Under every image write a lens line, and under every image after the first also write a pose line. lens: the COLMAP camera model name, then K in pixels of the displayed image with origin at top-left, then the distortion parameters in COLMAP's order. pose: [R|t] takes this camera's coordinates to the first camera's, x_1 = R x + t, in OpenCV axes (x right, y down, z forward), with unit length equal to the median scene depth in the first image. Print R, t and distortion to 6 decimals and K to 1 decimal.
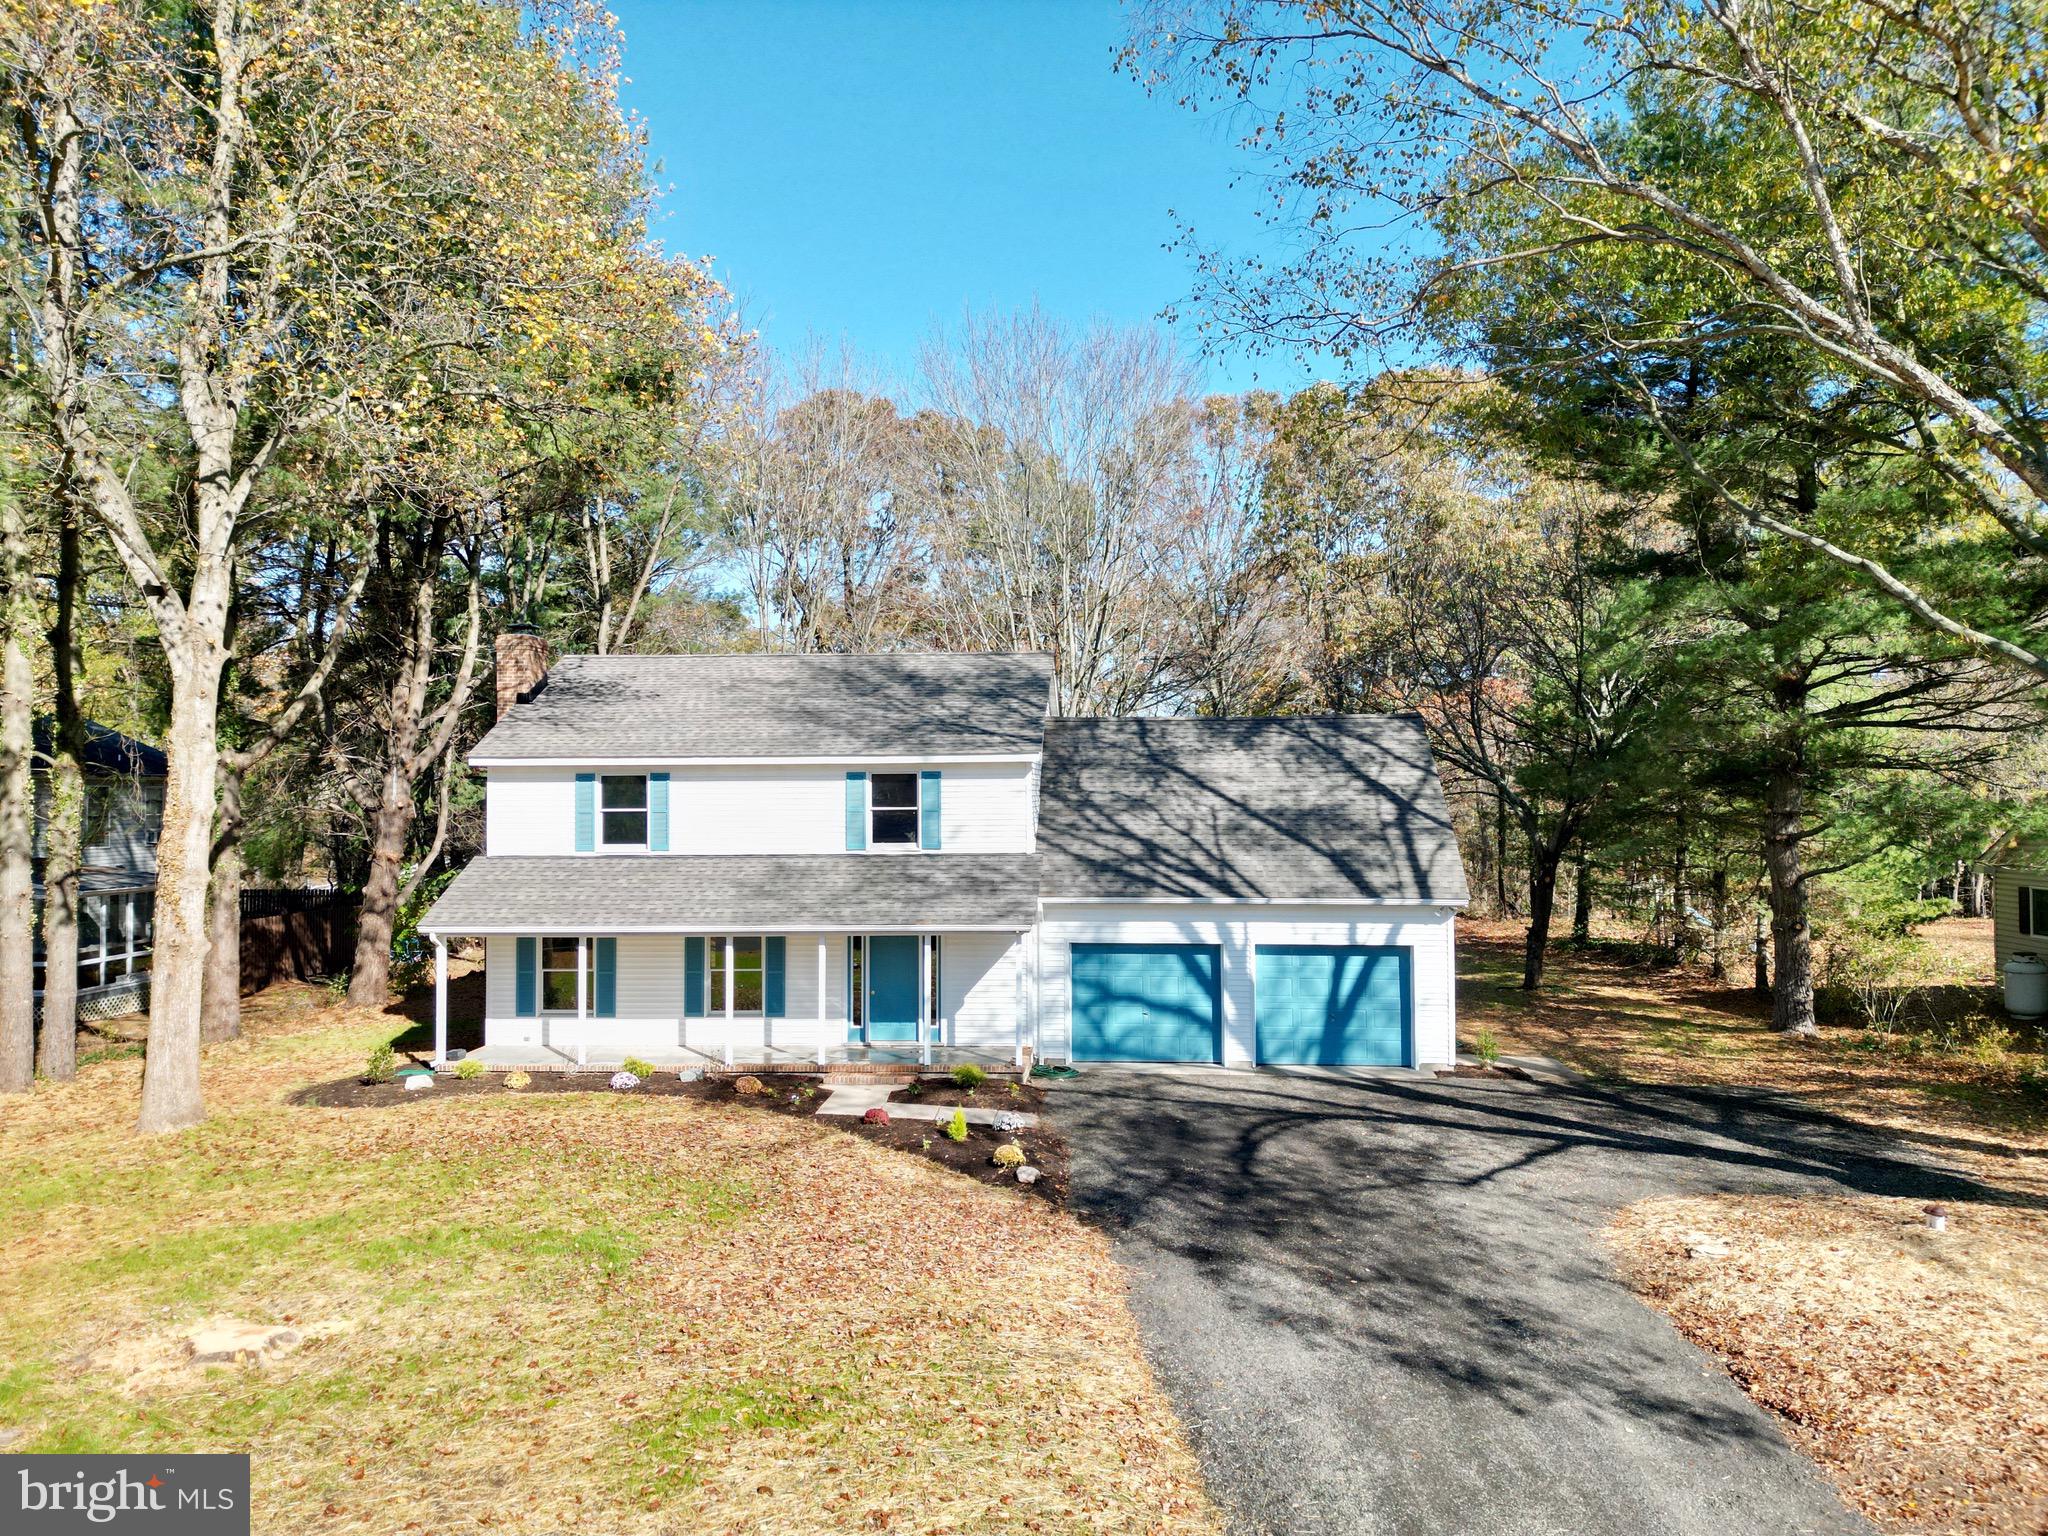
lens RADIAL K [[1431.9, 0, 1016.2], [0, 1431.9, 770.0], [0, 0, 1]] dist [0.073434, -0.069079]
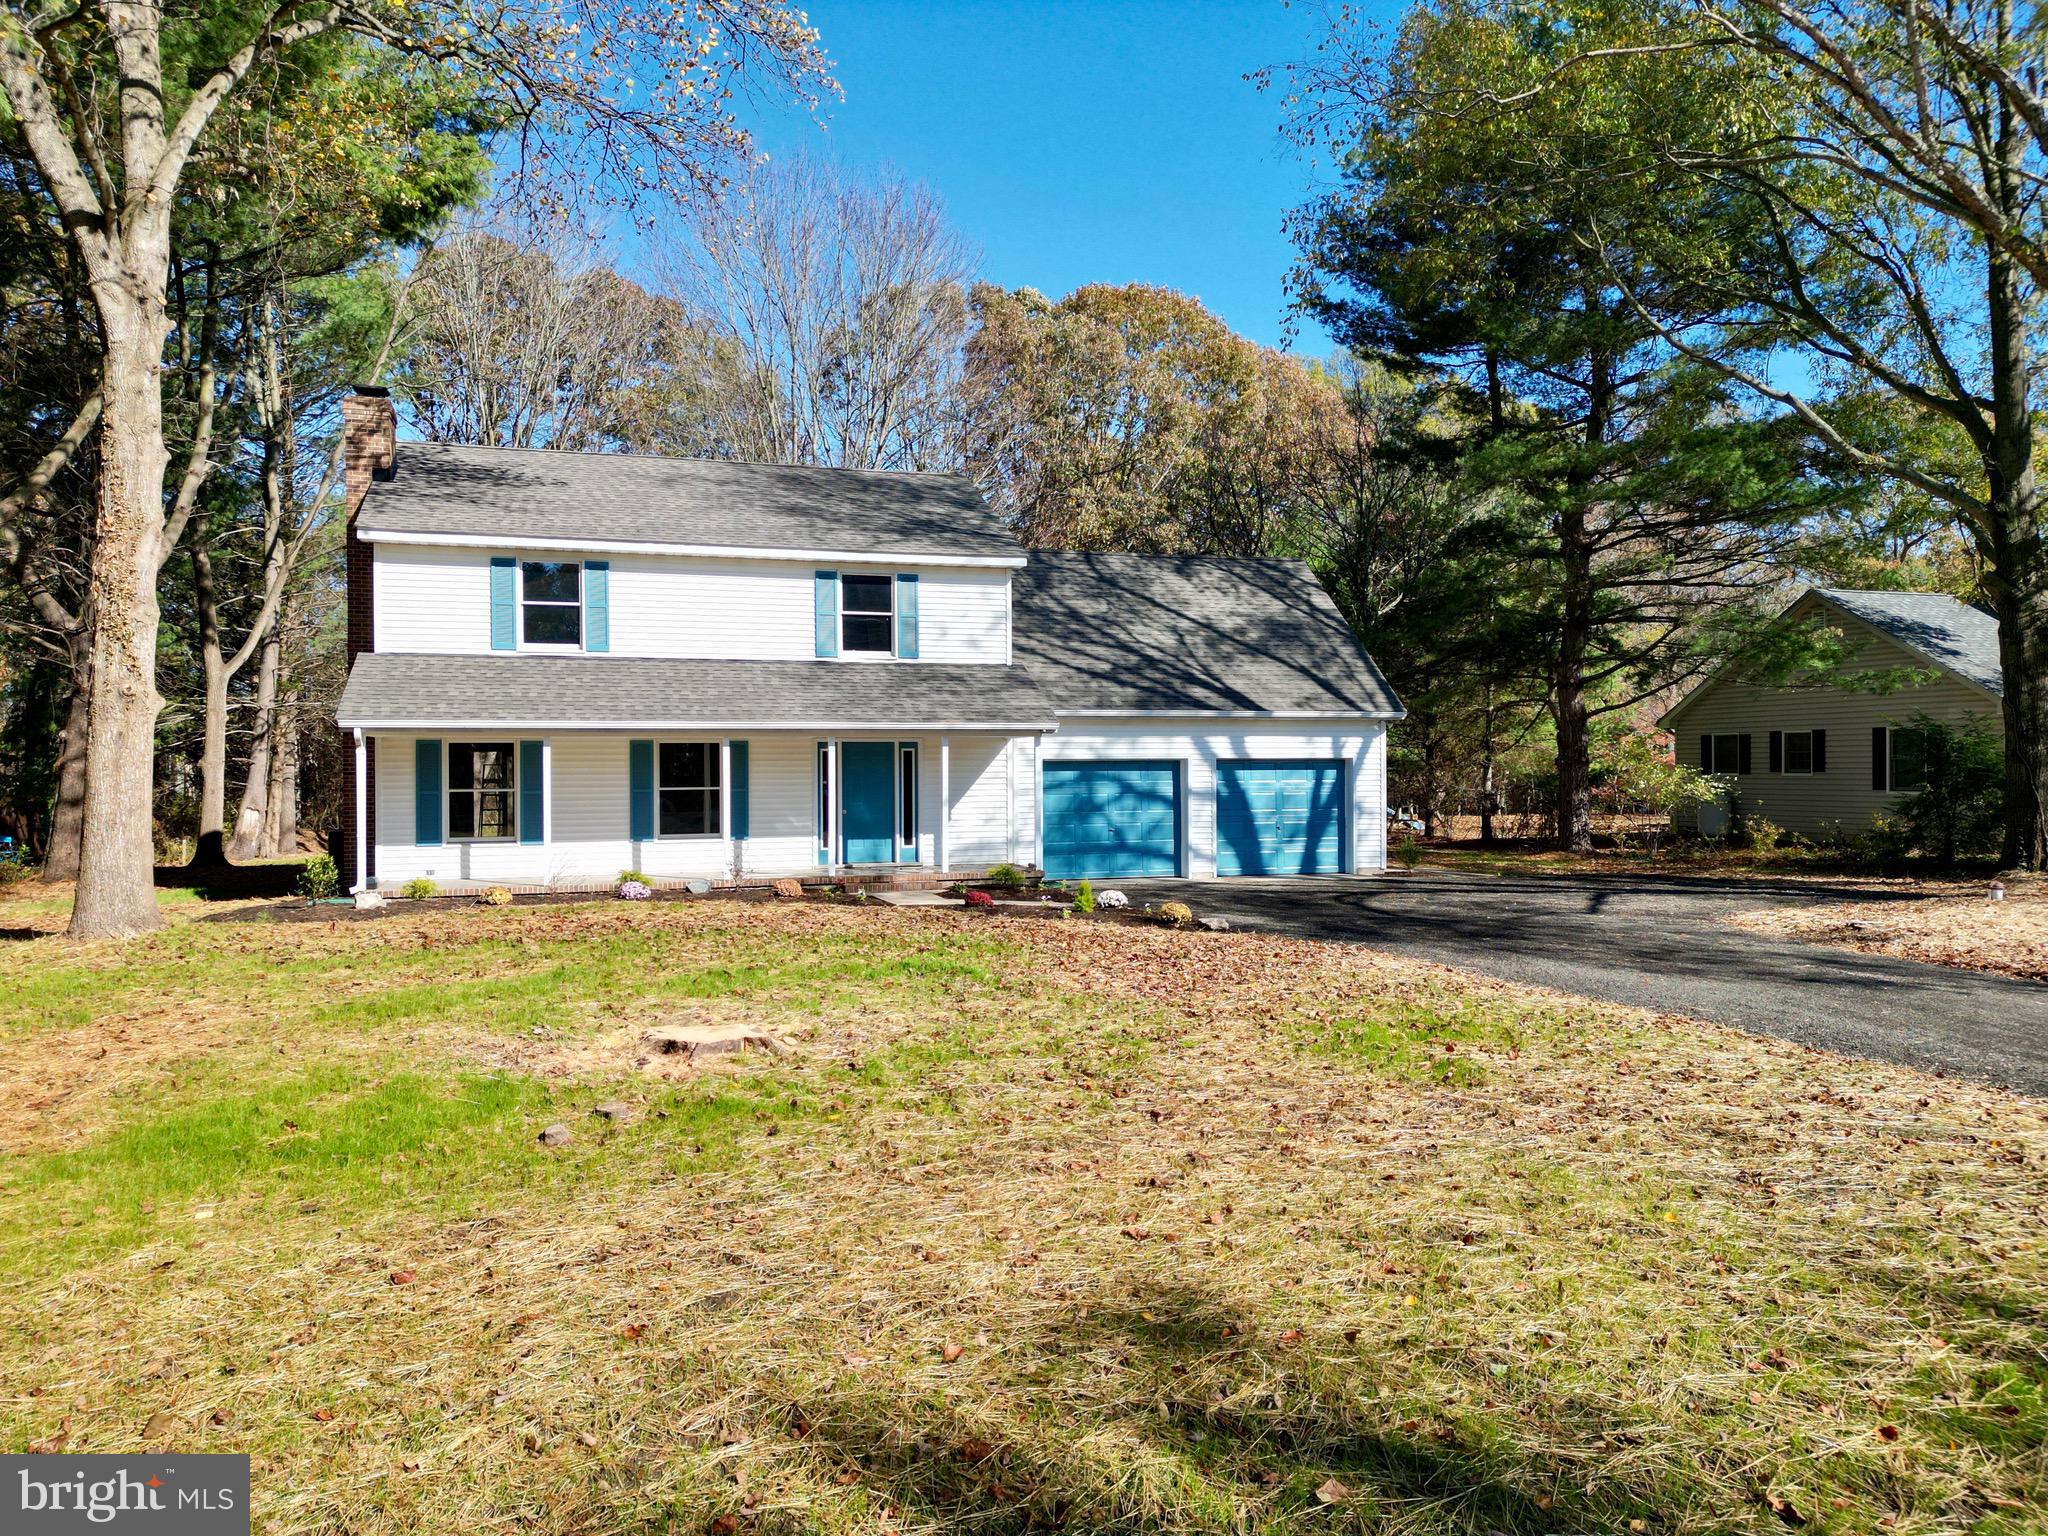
lens RADIAL K [[1431.9, 0, 1023.5], [0, 1431.9, 778.0], [0, 0, 1]] dist [0.073434, -0.069079]
pose [[0.933469, -0.001815, 0.358655, -0.321546], [-0.007136, 0.999695, 0.023632, 0.110584], [-0.358588, -0.024619, 0.933171, 0.097349]]
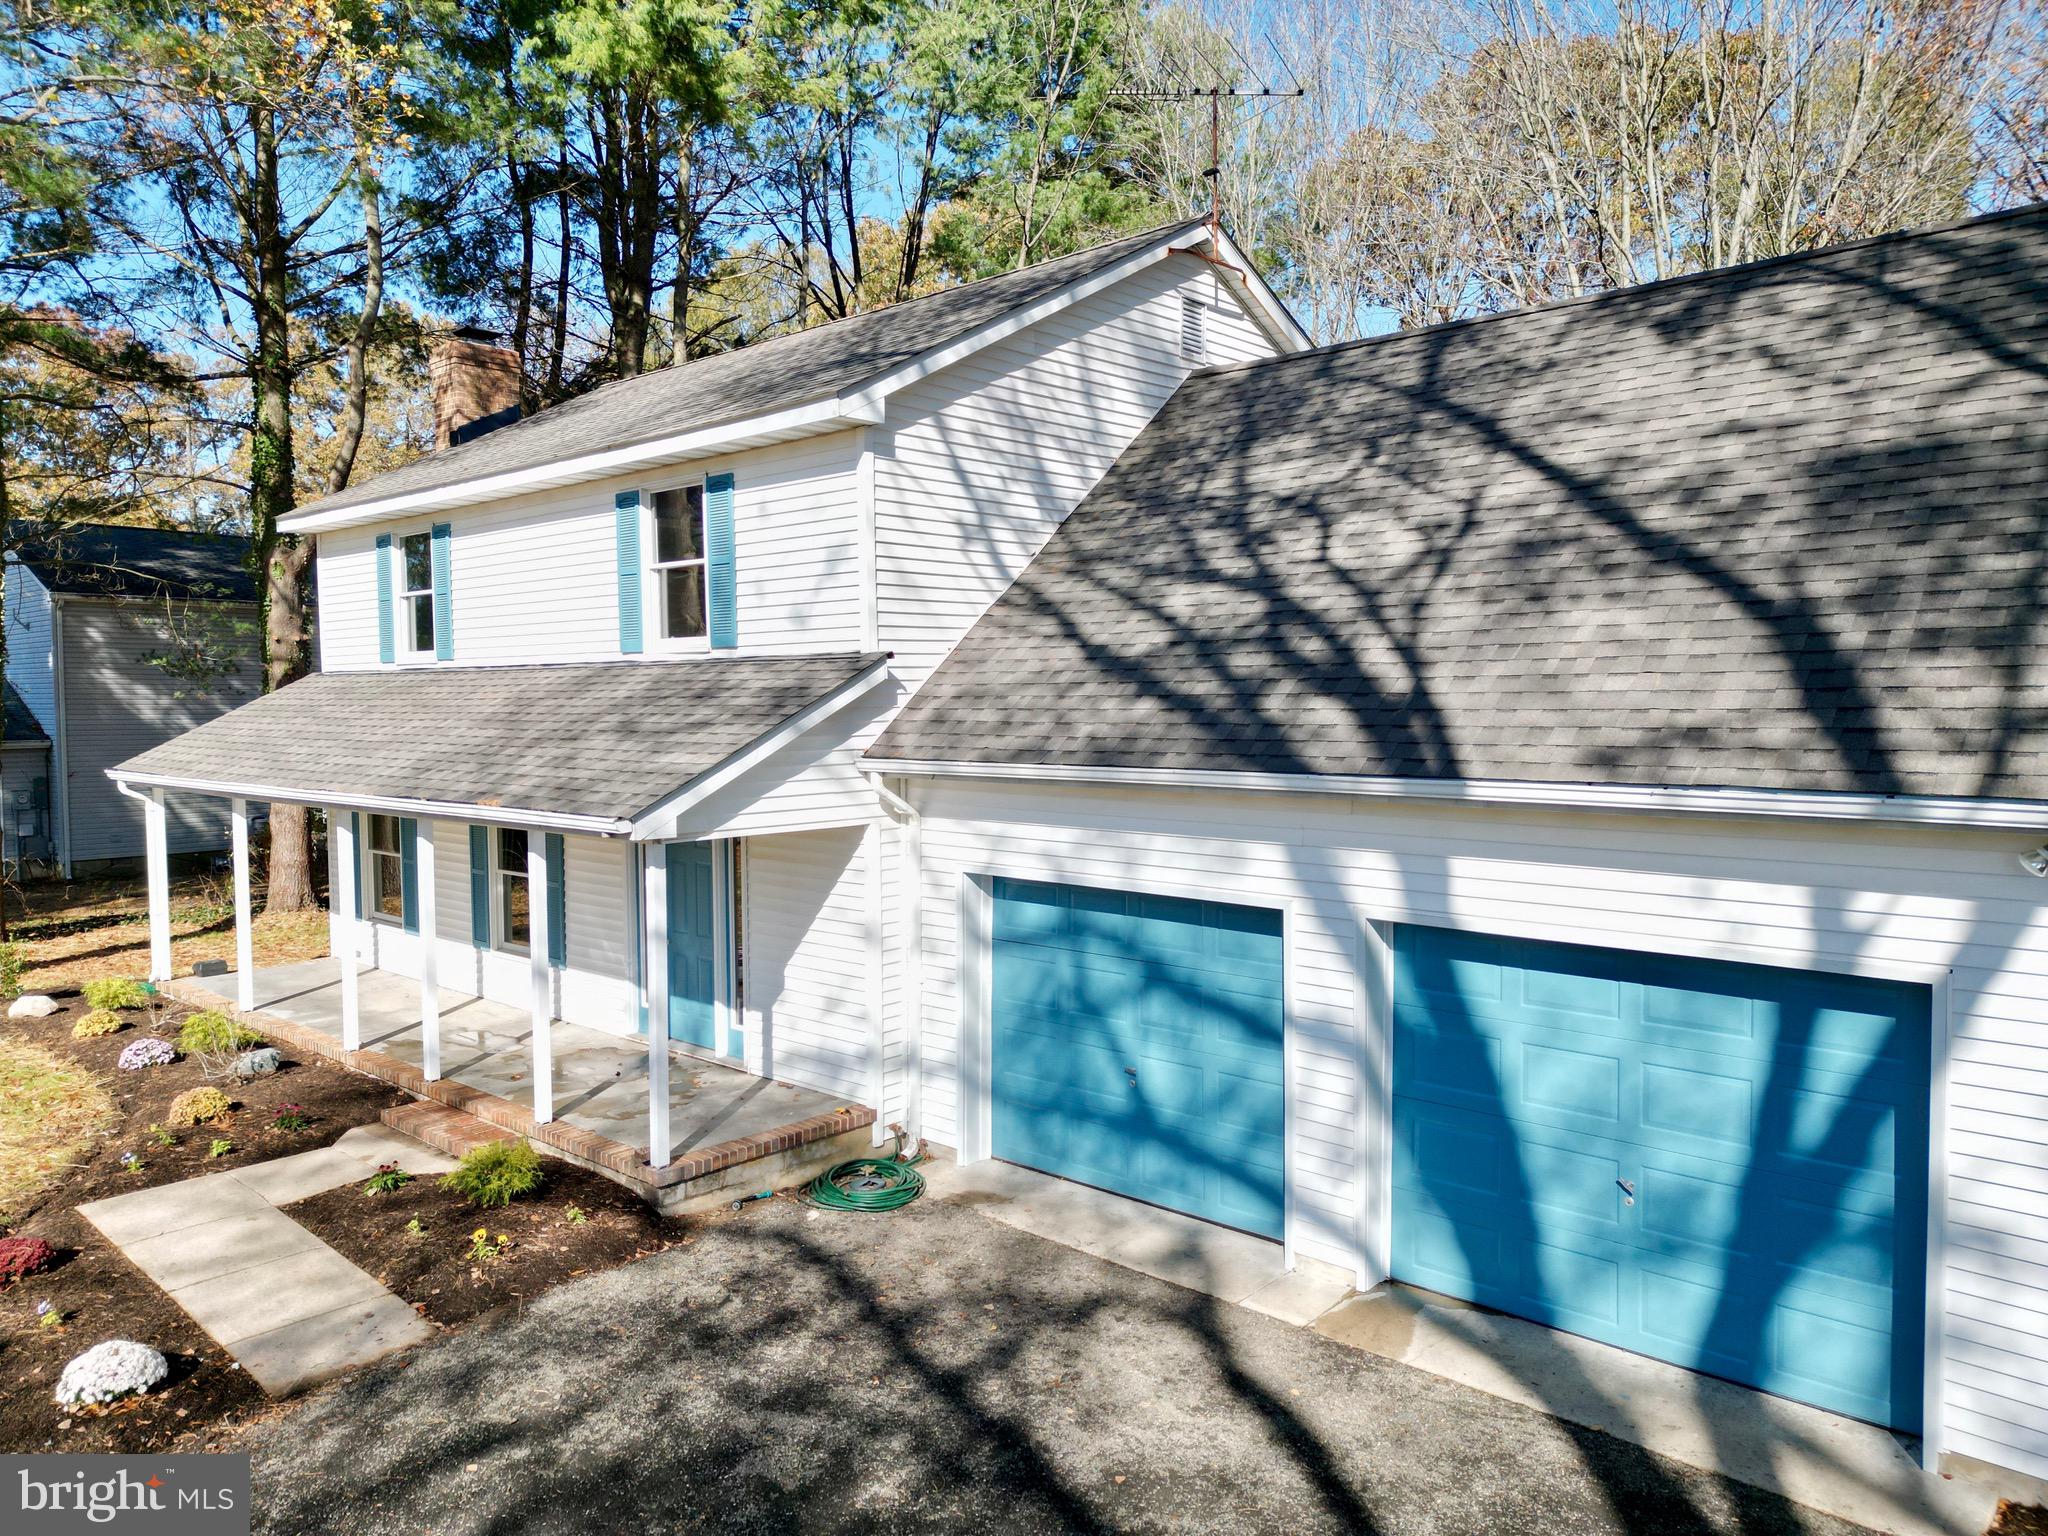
lens RADIAL K [[1431.9, 0, 1025.6], [0, 1431.9, 782.6], [0, 0, 1]] dist [0.073434, -0.069079]
pose [[0.783490, 0.037298, -0.620284, 0.296963], [0.016943, 0.996544, 0.081323, 0.062647], [0.621173, -0.074225, 0.780150, 0.689569]]
